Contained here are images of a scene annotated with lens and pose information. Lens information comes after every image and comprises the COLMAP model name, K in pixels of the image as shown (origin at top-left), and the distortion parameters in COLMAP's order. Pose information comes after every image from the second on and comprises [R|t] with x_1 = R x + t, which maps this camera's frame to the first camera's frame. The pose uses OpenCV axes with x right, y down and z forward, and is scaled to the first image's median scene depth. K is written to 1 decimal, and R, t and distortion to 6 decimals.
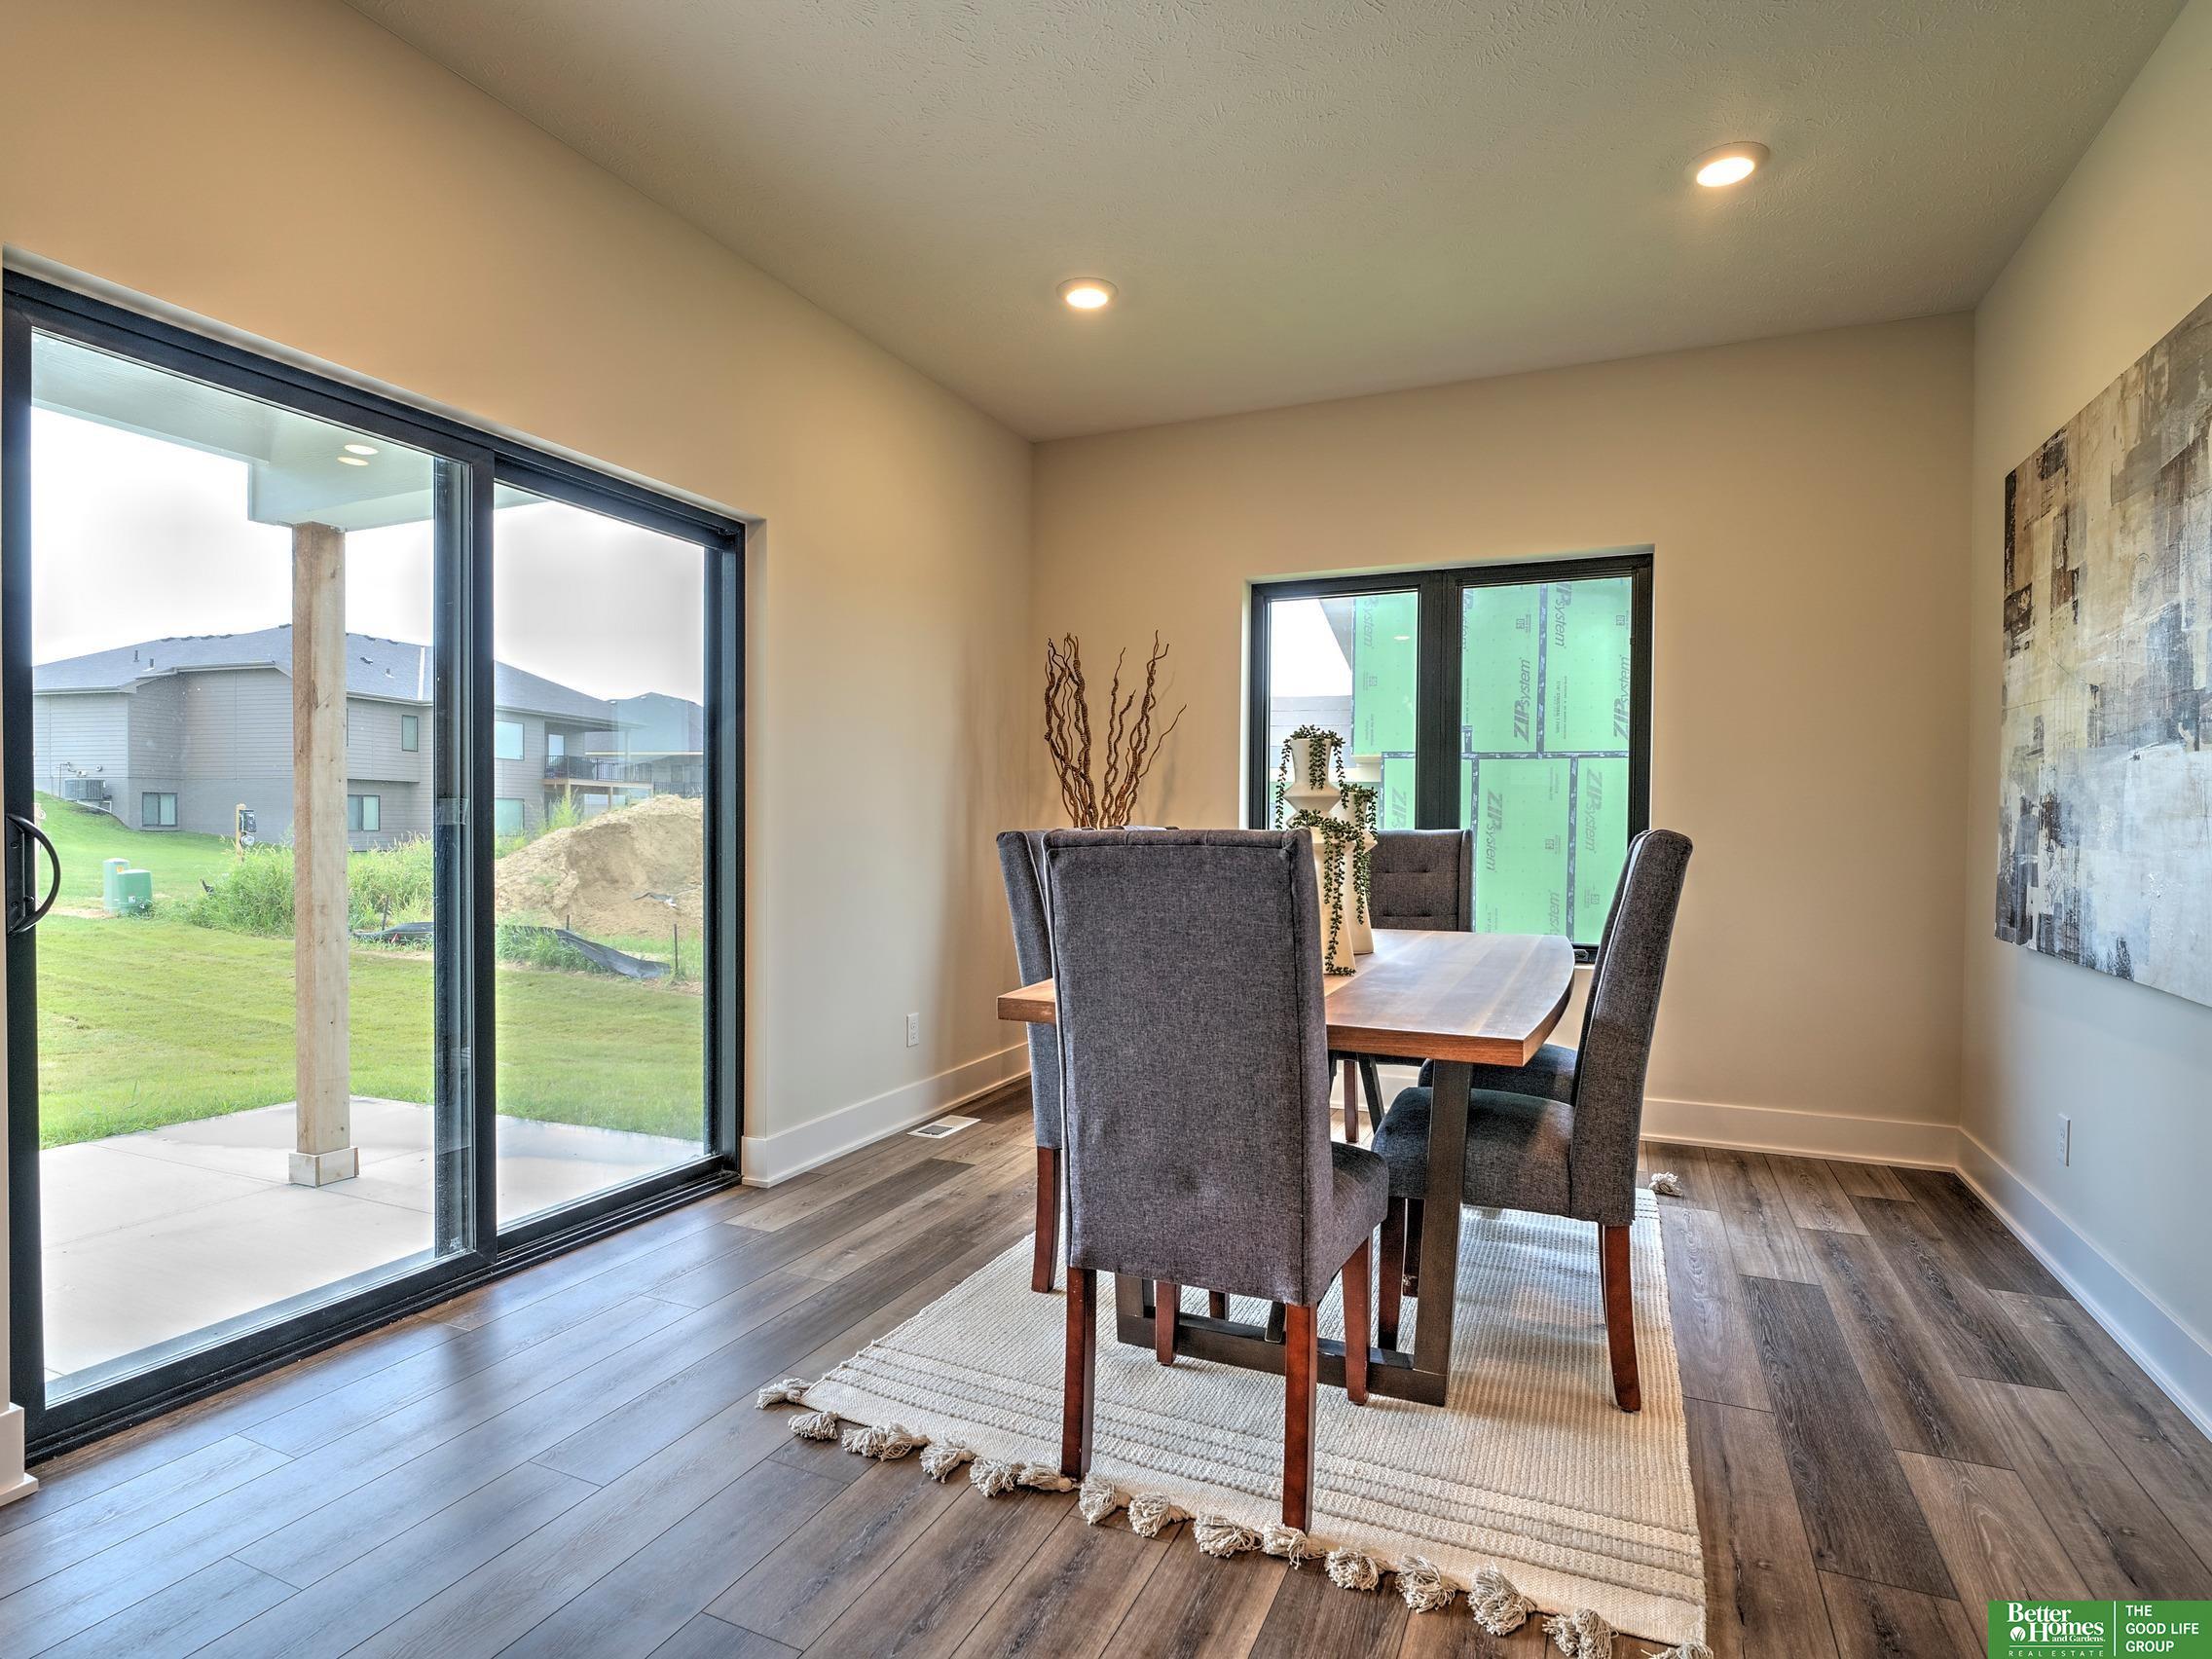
lens RADIAL K [[1139.7, 0, 1110.3], [0, 1139.7, 840.8], [0, 0, 1]] dist [-0.015070, 0.000948]
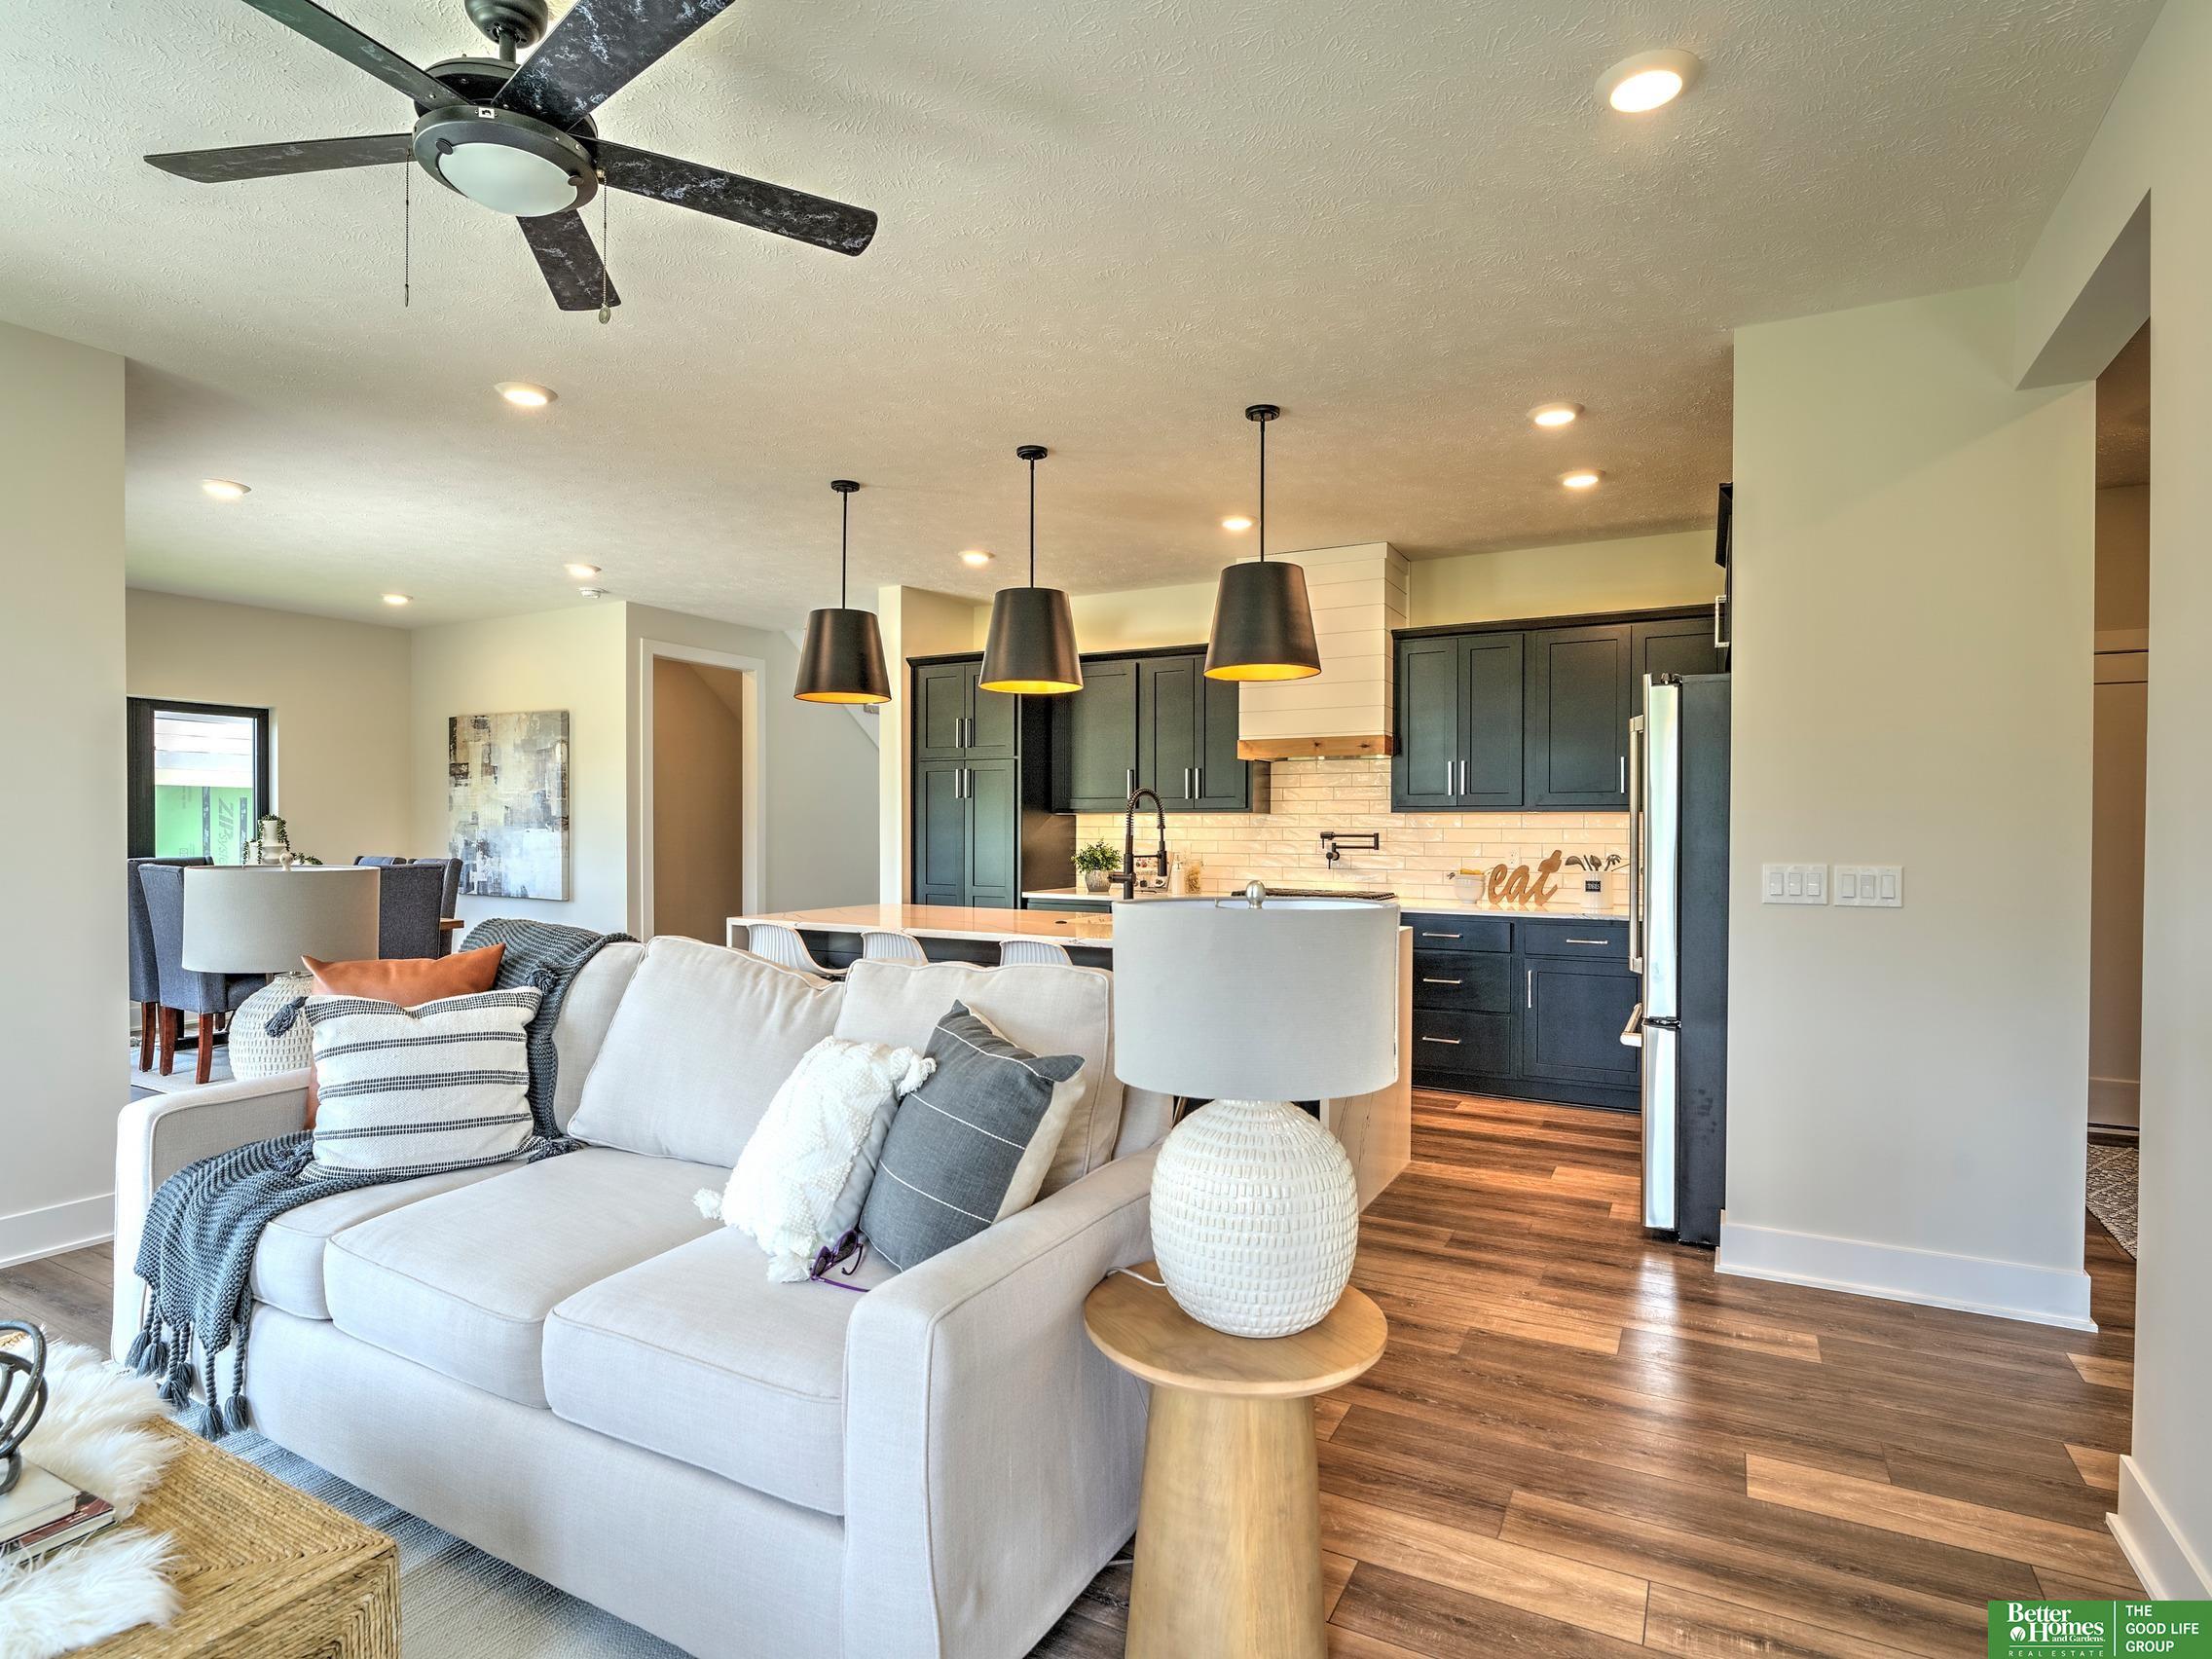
lens RADIAL K [[1139.7, 0, 1110.3], [0, 1139.7, 840.8], [0, 0, 1]] dist [-0.015070, 0.000948]
pose [[0.073139, -0.019649, 0.997128, -2.148712], [0.011947, 0.999751, 0.018825, -0.080841], [-0.997250, 0.010536, 0.073355, -0.903756]]
